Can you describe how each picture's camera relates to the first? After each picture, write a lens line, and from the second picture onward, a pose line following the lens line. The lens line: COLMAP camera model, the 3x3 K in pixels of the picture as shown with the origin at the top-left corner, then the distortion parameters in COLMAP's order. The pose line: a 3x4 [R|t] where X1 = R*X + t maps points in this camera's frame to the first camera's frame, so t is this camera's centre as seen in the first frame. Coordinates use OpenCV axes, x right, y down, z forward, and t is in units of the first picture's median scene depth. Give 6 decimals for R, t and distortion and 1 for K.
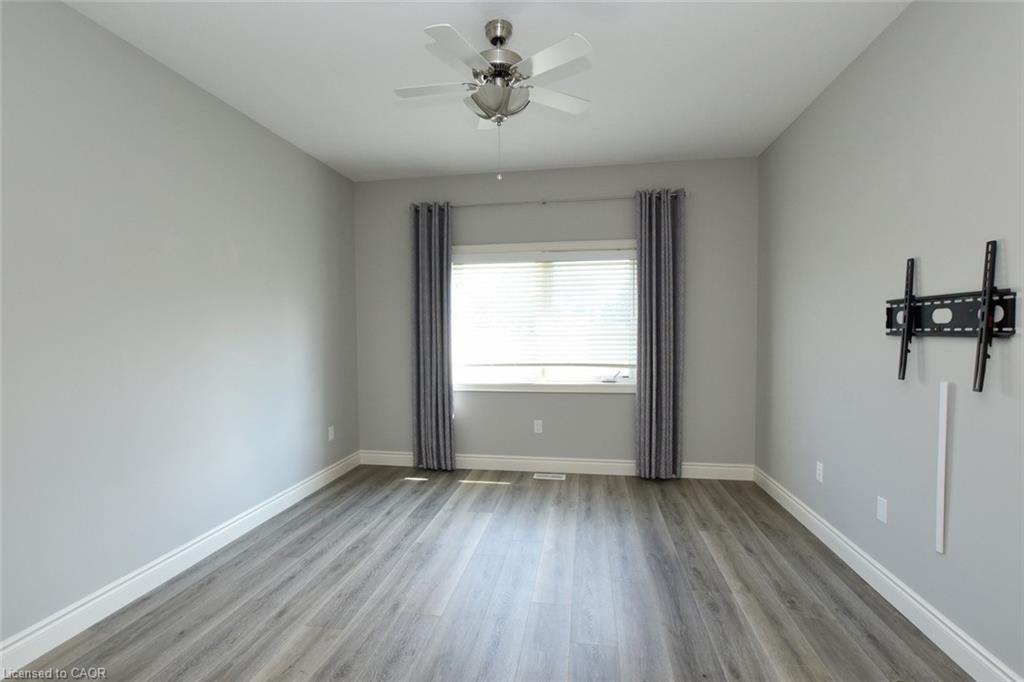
lens RADIAL K [[470.6, 0, 509.5], [0, 470.6, 341.2], [0, 0, 1]] dist [-0.033591, 0.007001]
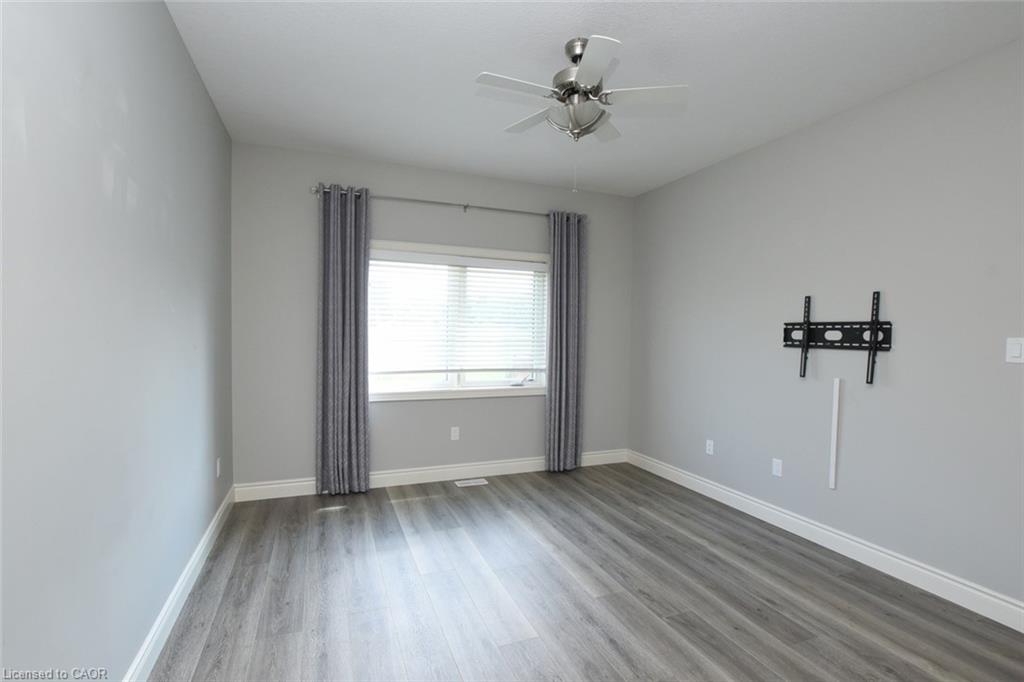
lens RADIAL K [[470.6, 0, 509.5], [0, 470.6, 341.2], [0, 0, 1]] dist [-0.033591, 0.007001]
pose [[0.853329, 0.009341, 0.521289, -0.383072], [-0.009068, 0.999954, -0.003075, -0.010023], [-0.521293, -0.002103, 0.853375, 0.112367]]
